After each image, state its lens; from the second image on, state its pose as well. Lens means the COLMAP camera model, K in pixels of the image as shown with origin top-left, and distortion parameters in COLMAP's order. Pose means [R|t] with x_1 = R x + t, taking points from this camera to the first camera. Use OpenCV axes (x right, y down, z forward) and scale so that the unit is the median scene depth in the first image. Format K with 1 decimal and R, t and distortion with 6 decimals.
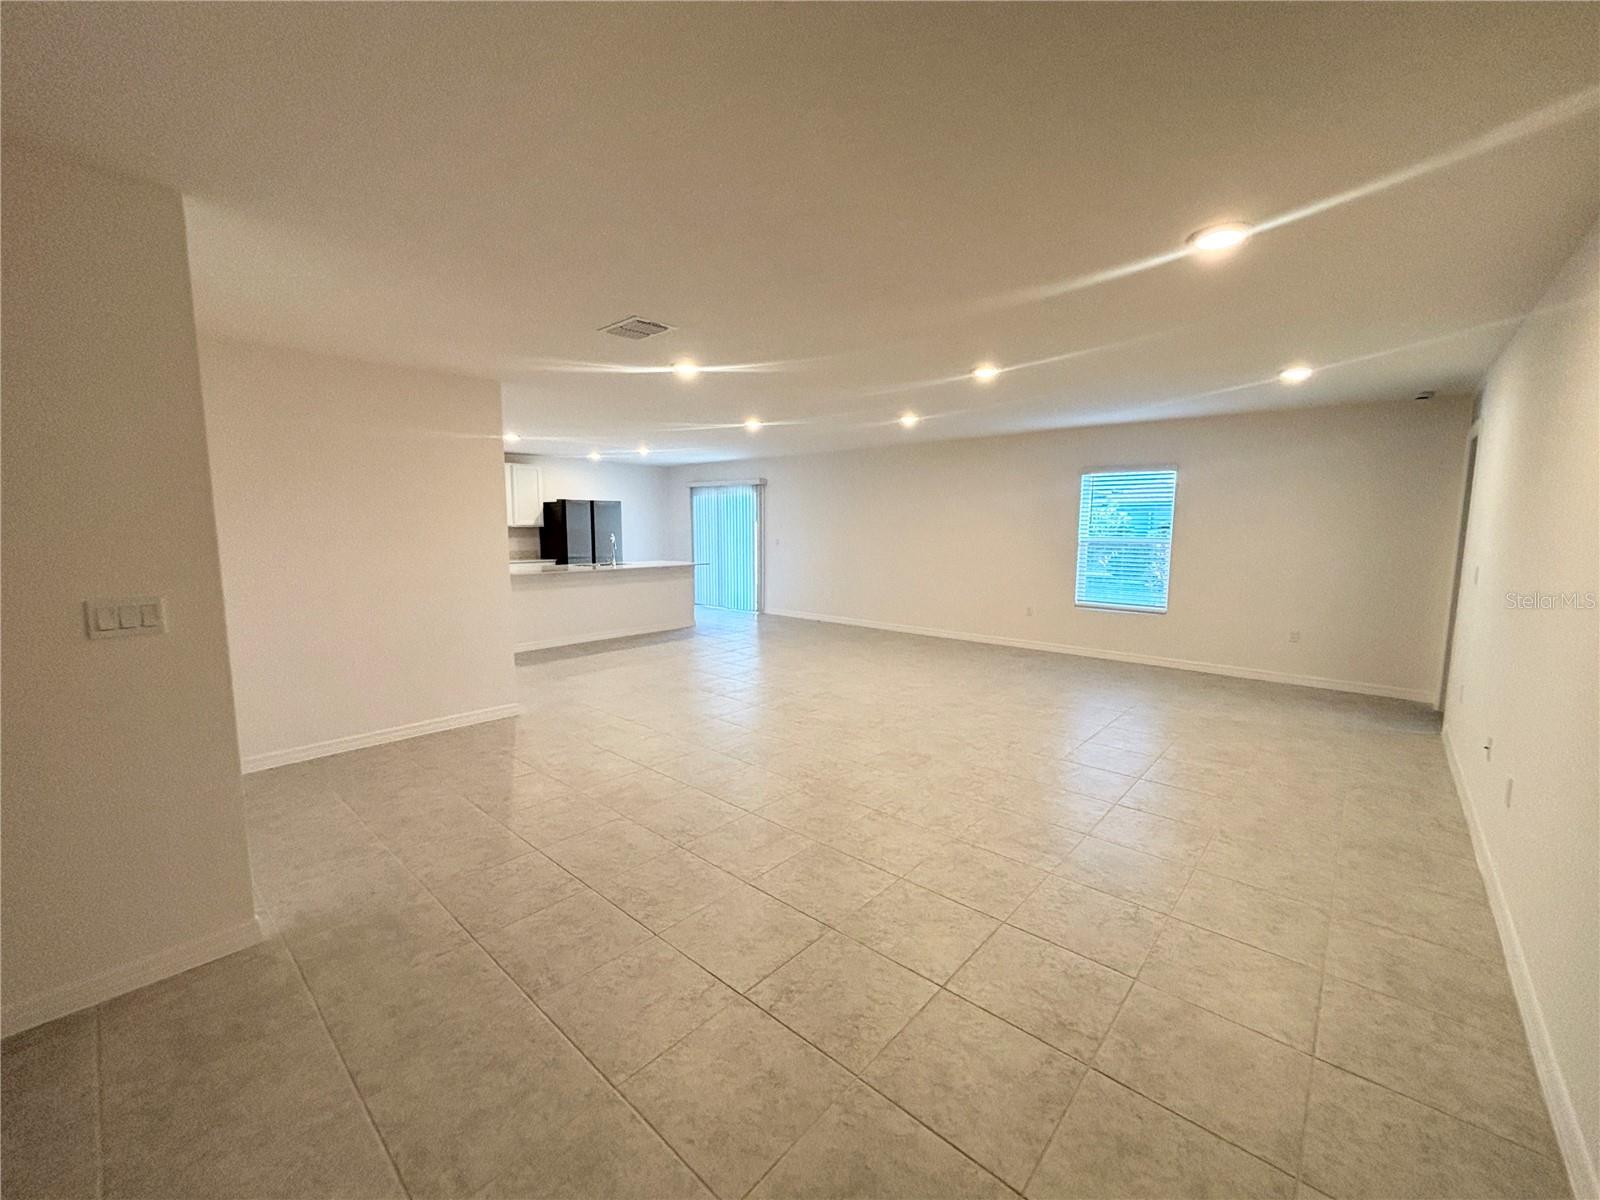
lens RADIAL K [[622.9, 0, 832.7], [0, 622.9, 597.0], [0, 0, 1]] dist [0.022602, 0.000039]
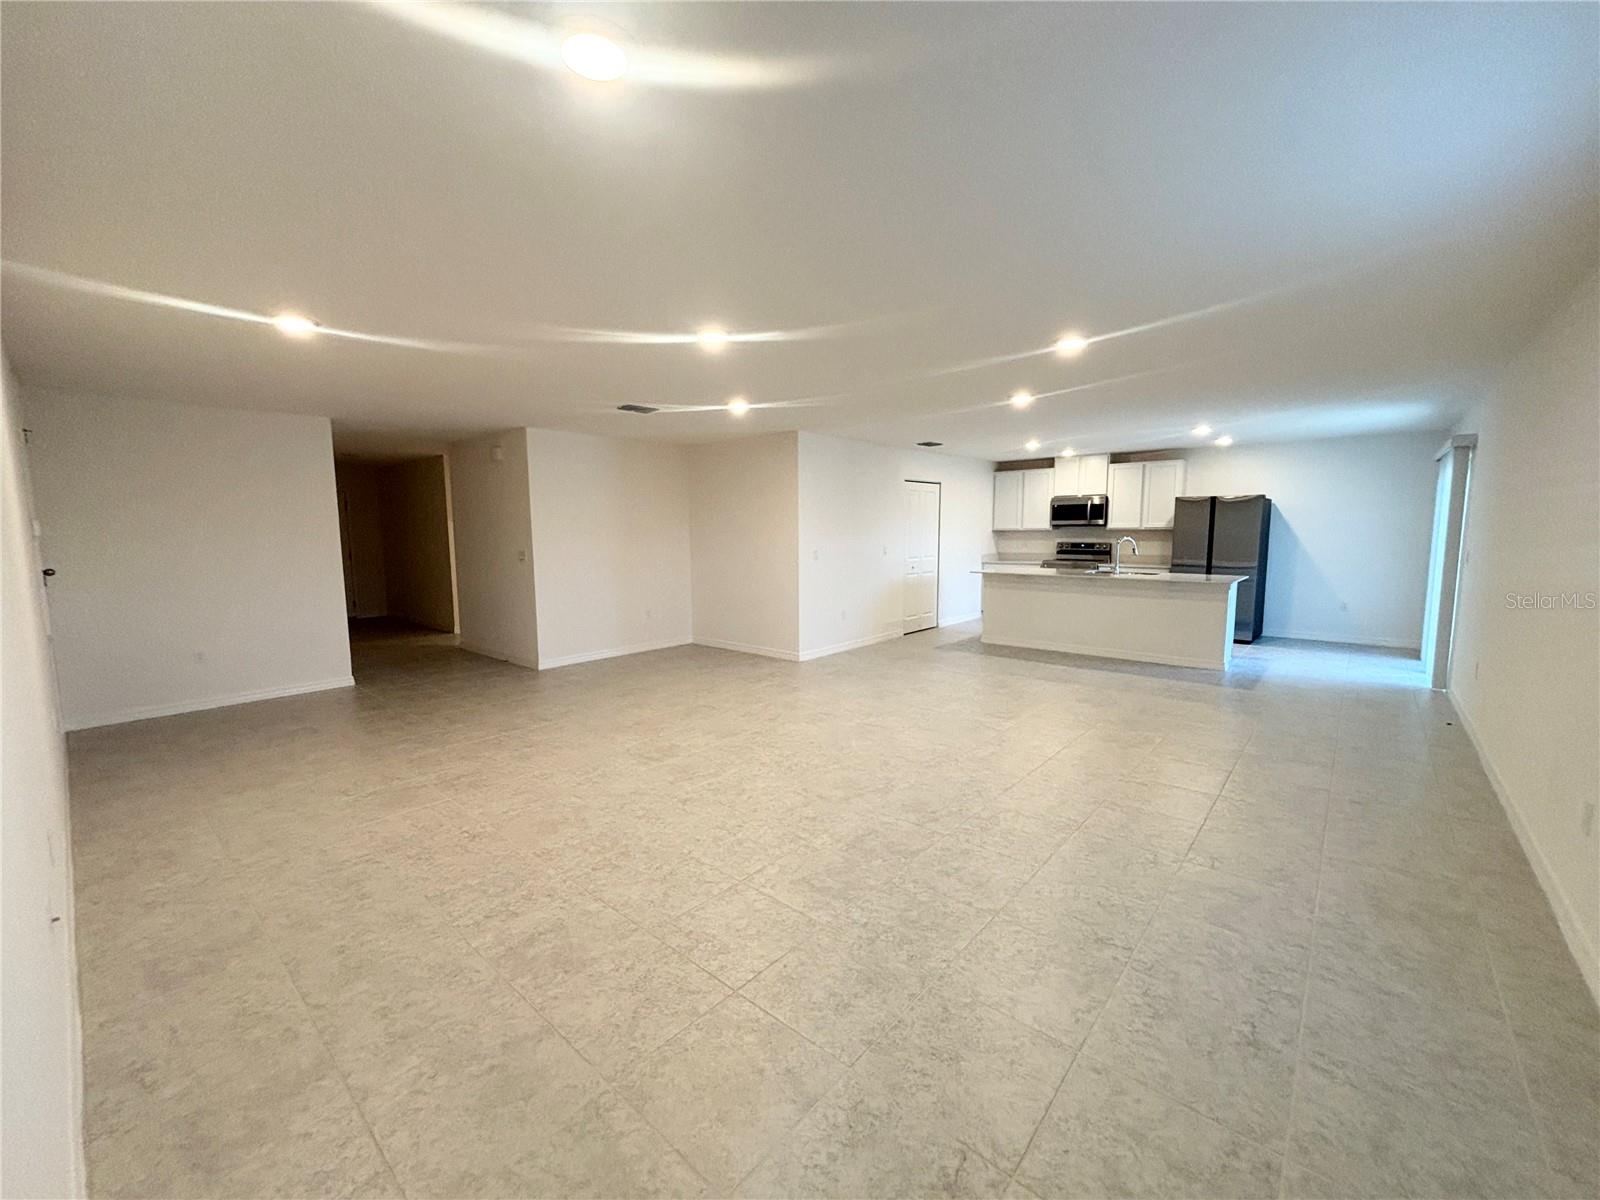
lens RADIAL K [[649.6, 0, 797.0], [0, 649.6, 603.7], [0, 0, 1]] dist [0.013197, -0.000195]
pose [[-0.014110, 0.107508, -0.994104, 0.471378], [-0.106713, 0.988363, 0.108402, -0.051540], [0.994190, 0.107613, -0.002474, 0.488547]]
